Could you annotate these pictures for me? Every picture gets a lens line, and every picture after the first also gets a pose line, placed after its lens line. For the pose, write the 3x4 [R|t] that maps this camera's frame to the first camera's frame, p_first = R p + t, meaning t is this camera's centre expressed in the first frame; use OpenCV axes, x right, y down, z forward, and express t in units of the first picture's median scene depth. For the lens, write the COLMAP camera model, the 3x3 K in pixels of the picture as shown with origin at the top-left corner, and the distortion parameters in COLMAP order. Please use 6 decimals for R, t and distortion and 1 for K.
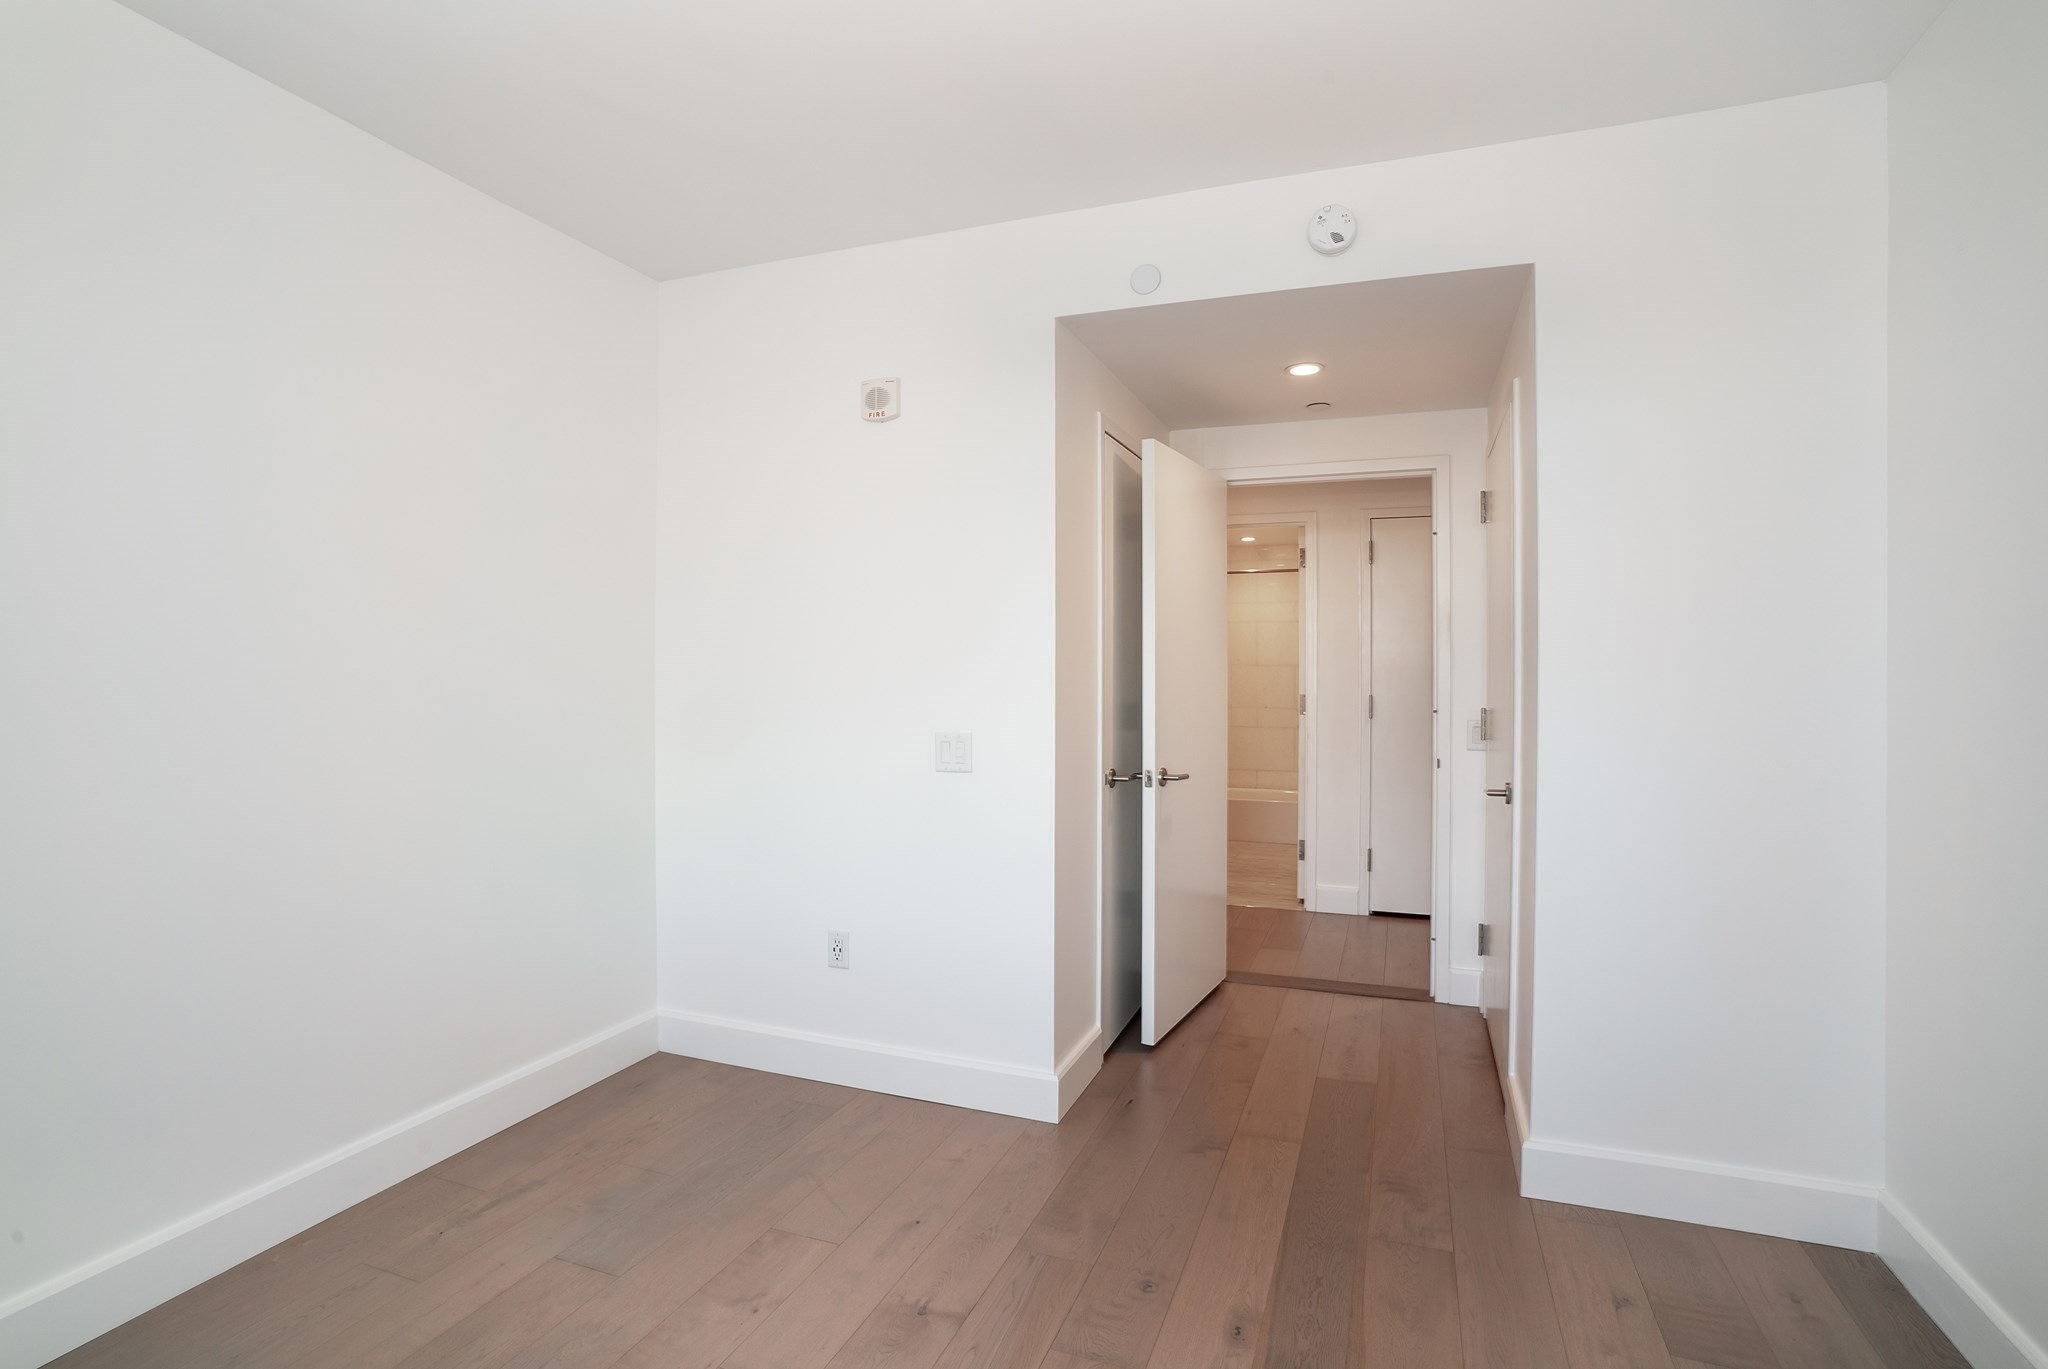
lens RADIAL K [[1043.4, 0, 1027.5], [0, 1043.4, 675.6], [0, 0, 1]] dist [-0.003692, -0.000957]
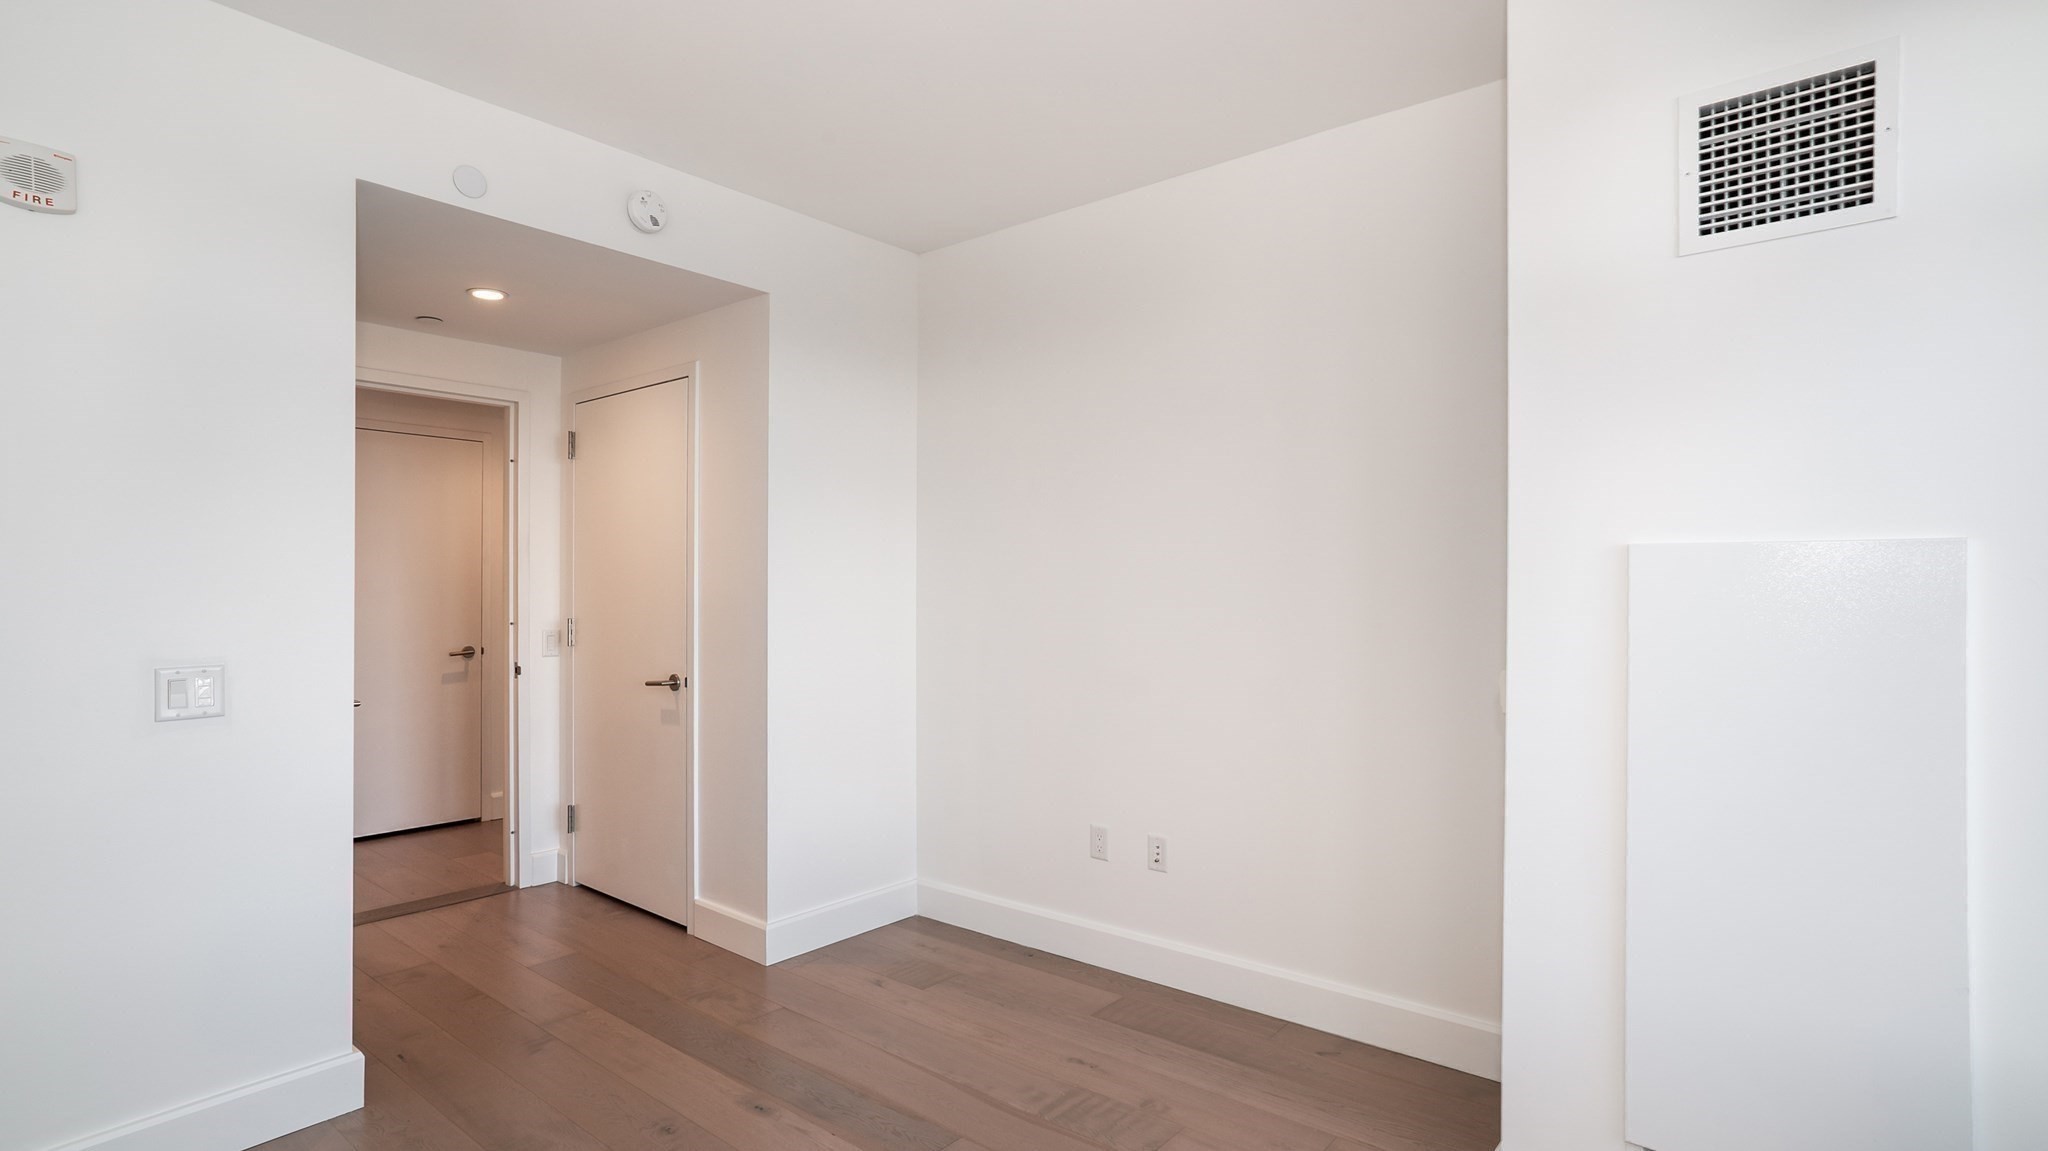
lens RADIAL K [[1018.7, 0, 1028.1], [0, 1018.7, 585.9], [0, 0, 1]] dist [-0.003699, 0.000991]
pose [[0.321880, 0.005064, 0.946767, -0.610878], [0.000067, 0.999986, -0.005371, 0.001858], [-0.946780, 0.001792, 0.321875, 0.205547]]
